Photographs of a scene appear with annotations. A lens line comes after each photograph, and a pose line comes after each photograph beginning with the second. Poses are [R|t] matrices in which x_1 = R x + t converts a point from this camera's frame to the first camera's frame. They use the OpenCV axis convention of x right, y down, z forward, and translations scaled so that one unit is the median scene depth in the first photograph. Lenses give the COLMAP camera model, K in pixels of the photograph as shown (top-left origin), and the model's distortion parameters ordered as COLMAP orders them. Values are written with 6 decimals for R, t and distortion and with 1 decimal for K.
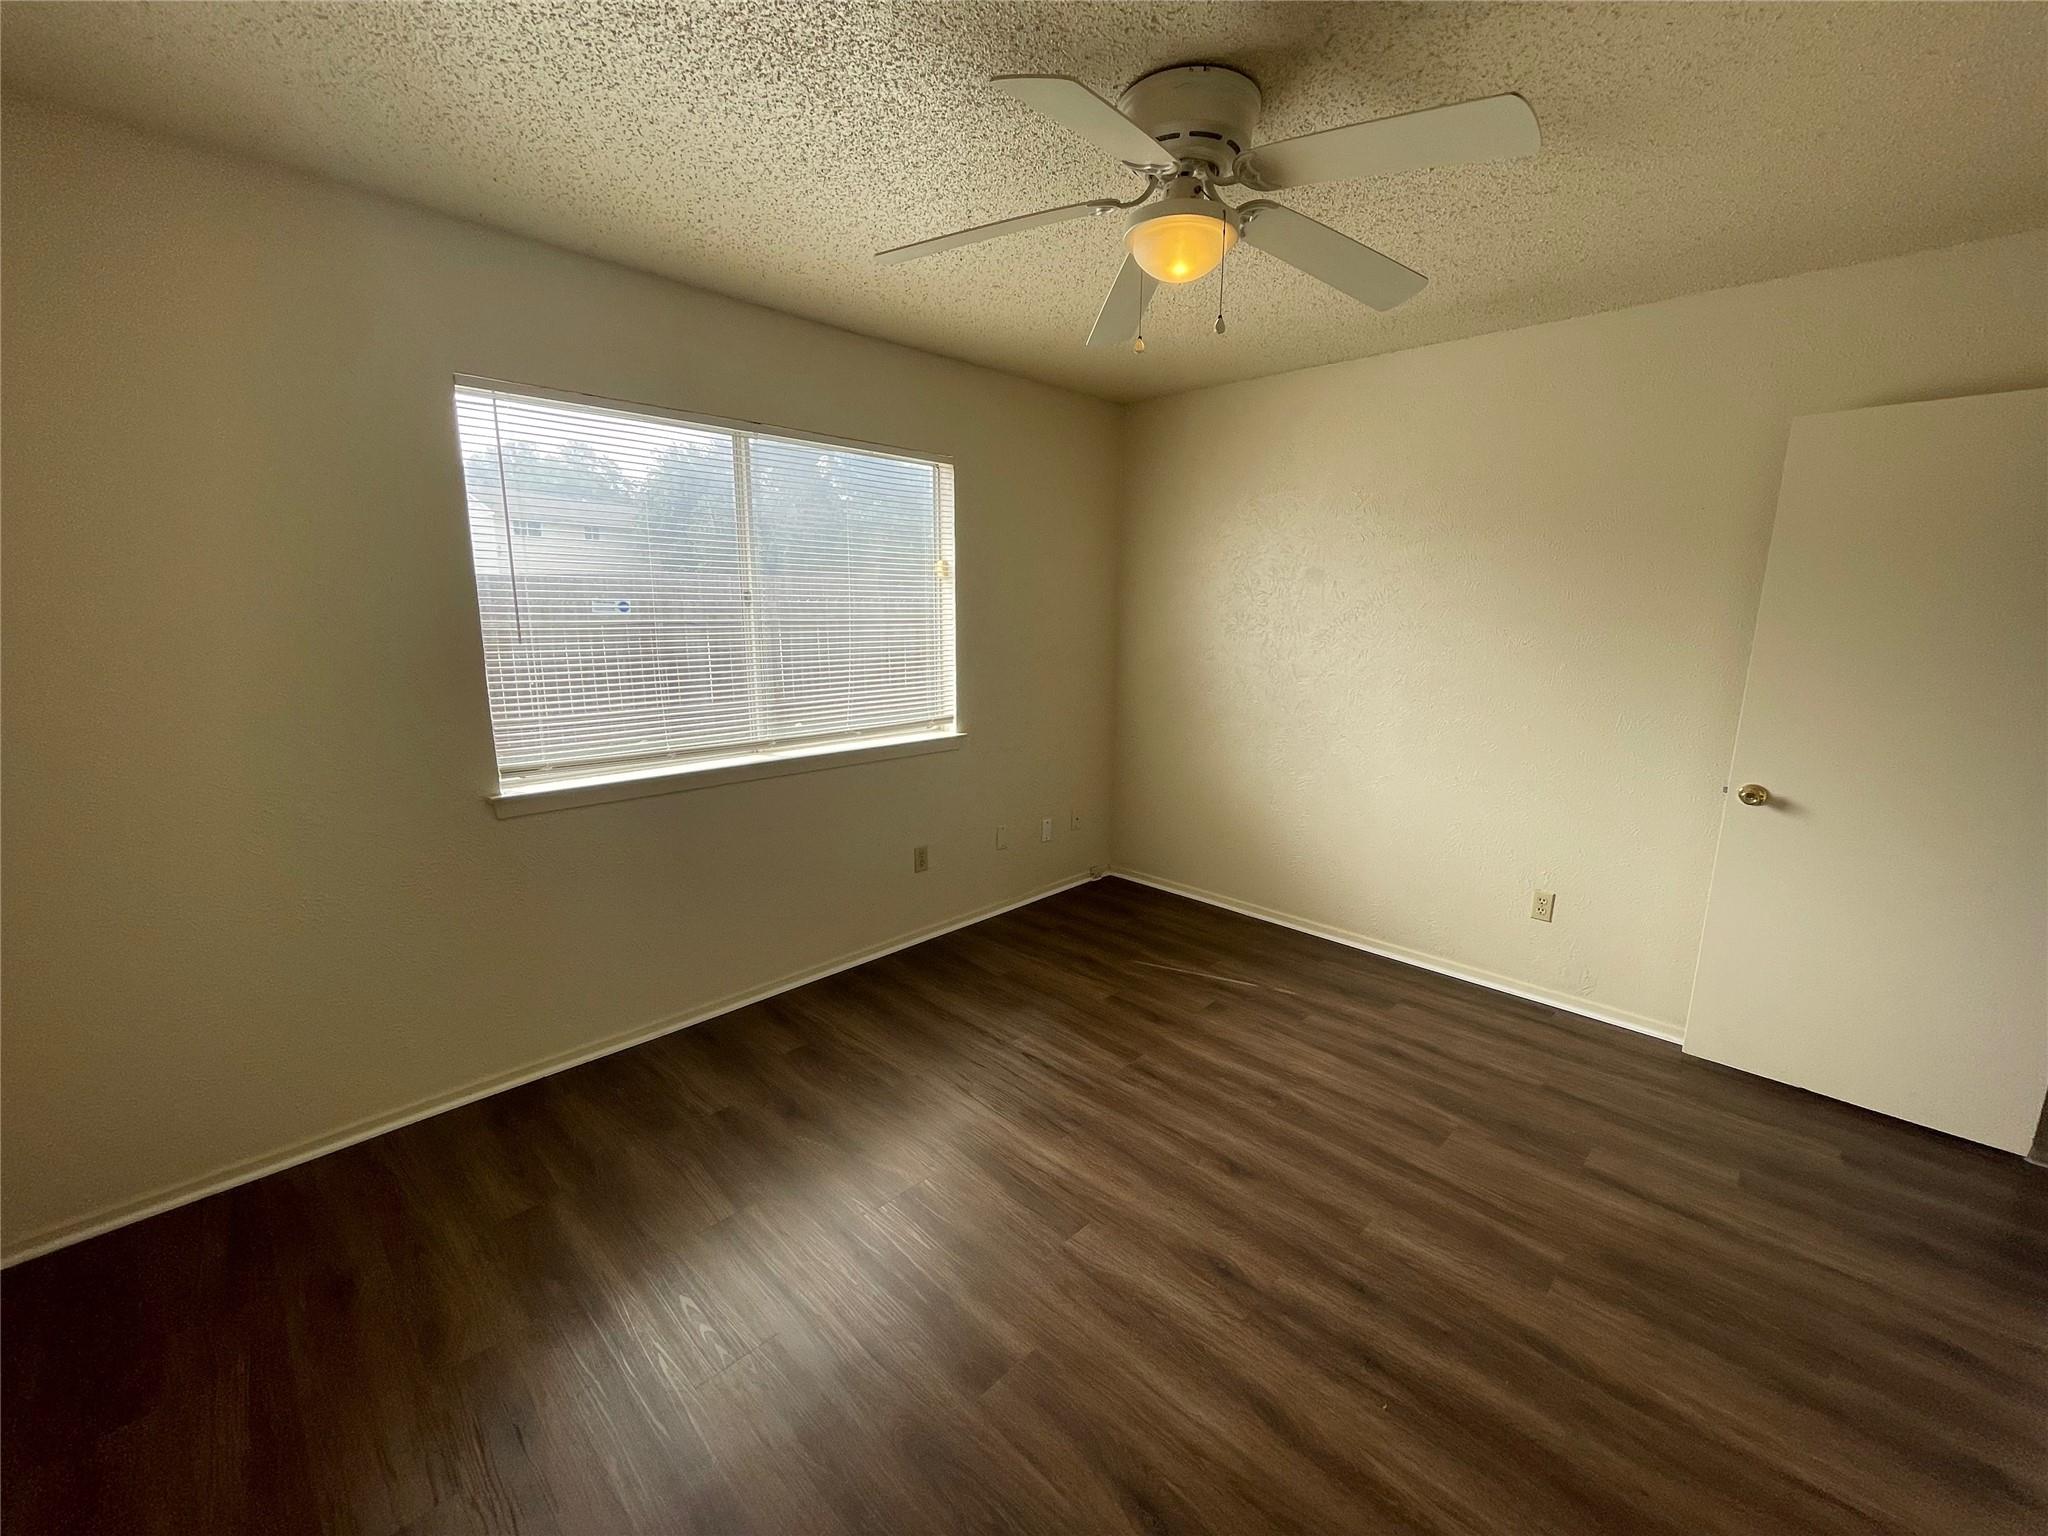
lens RADIAL K [[829.2, 0, 1043.1], [0, 829.2, 772.7], [0, 0, 1]] dist [-0.001388, 0.000995]
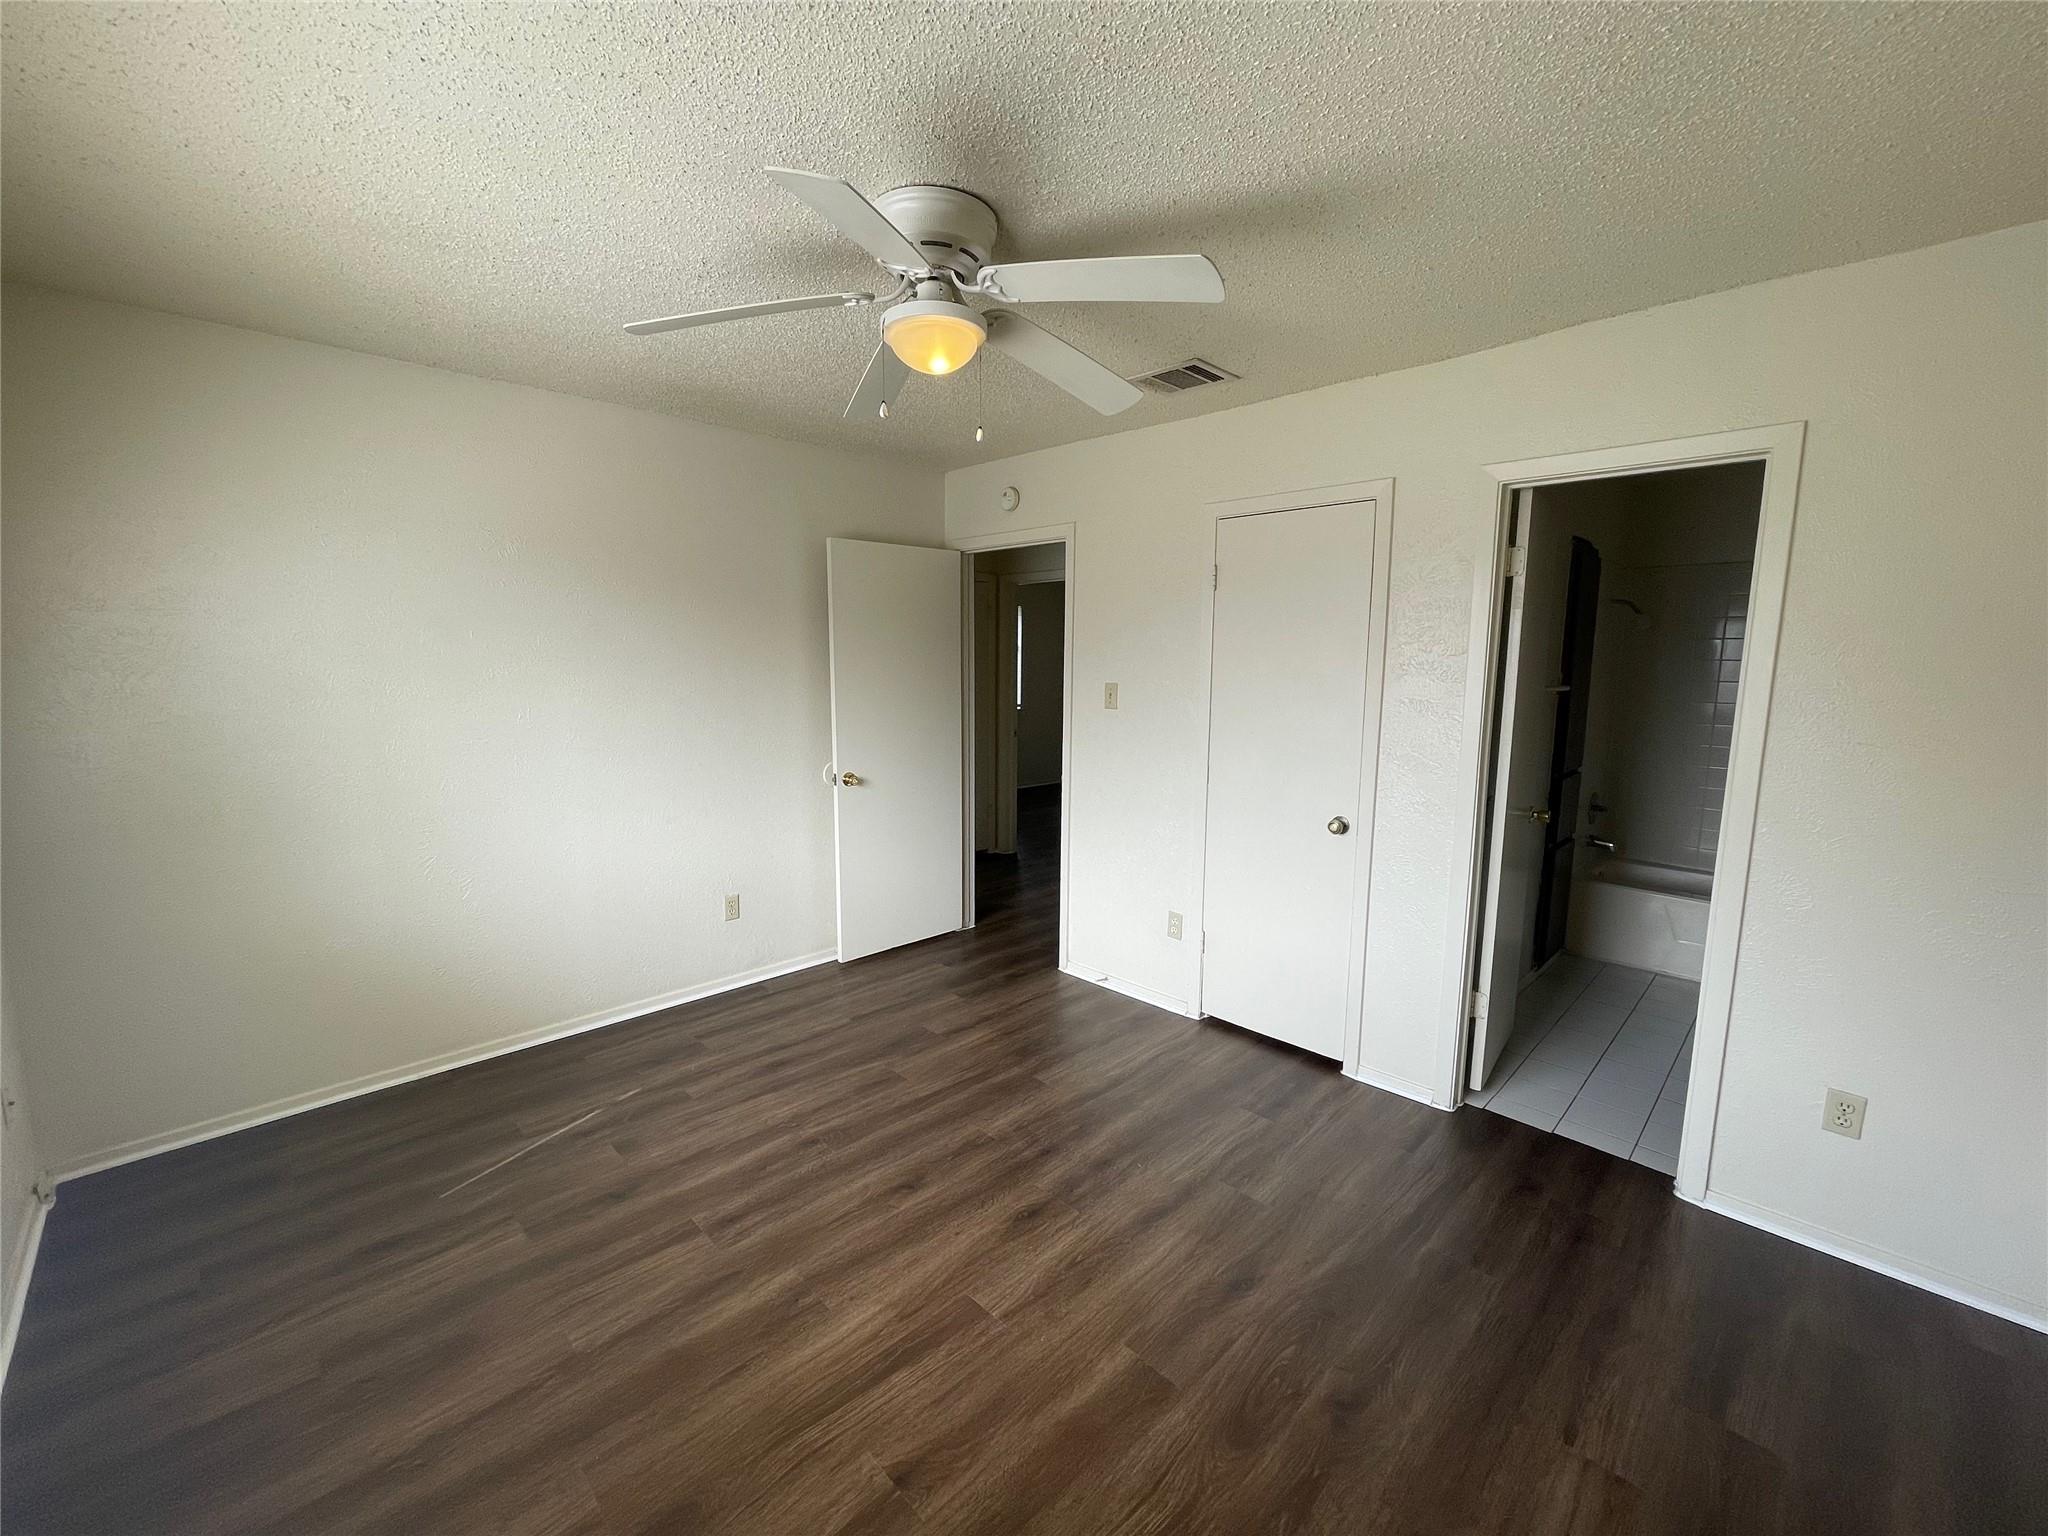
lens RADIAL K [[829.2, 0, 1004.0], [0, 829.2, 761.3], [0, 0, 1]] dist [-0.001388, 0.000995]
pose [[0.039843, -0.138239, 0.989597, -0.652580], [0.192447, 0.972903, 0.128158, -0.147761], [-0.980498, 0.185338, 0.065367, 0.618190]]
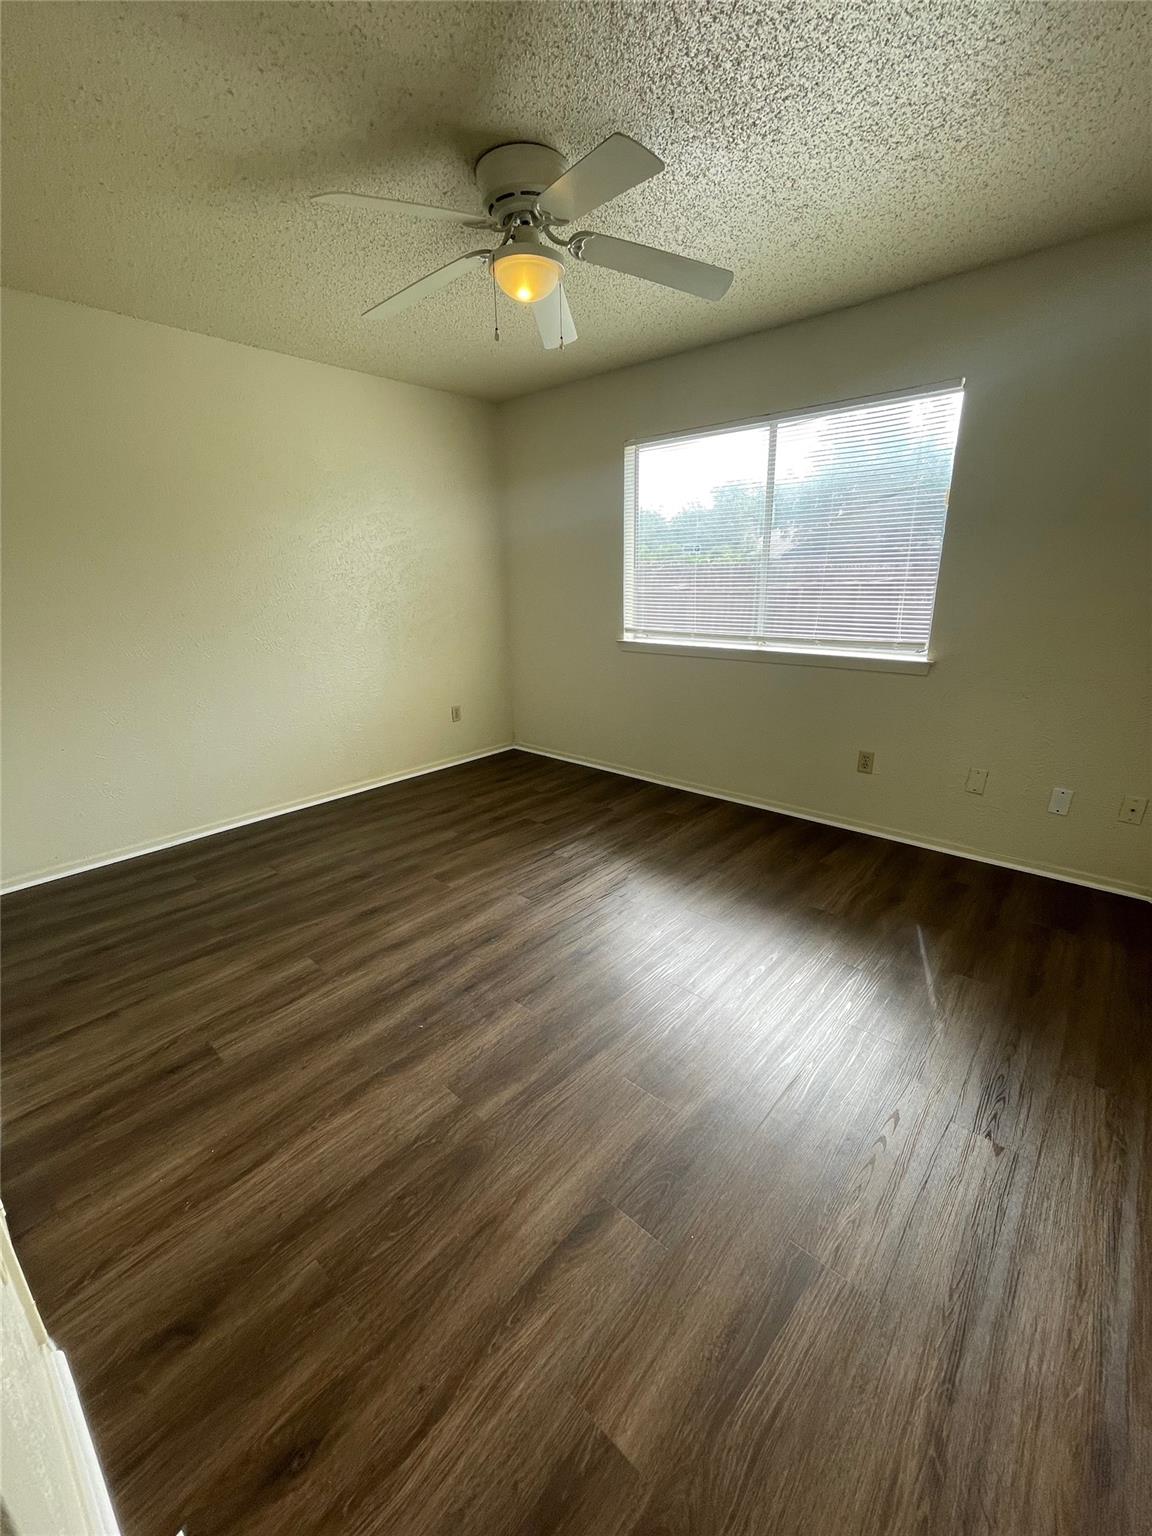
lens RADIAL K [[621.9, 0, 553.1], [0, 621.9, 776.5], [0, 0, 1]] dist [-0.001388, 0.000995]
pose [[0.009952, 0.294578, -0.955576, 0.972381], [-0.182934, 0.940032, 0.287881, -0.069348], [0.983075, 0.171942, 0.063244, 0.731629]]
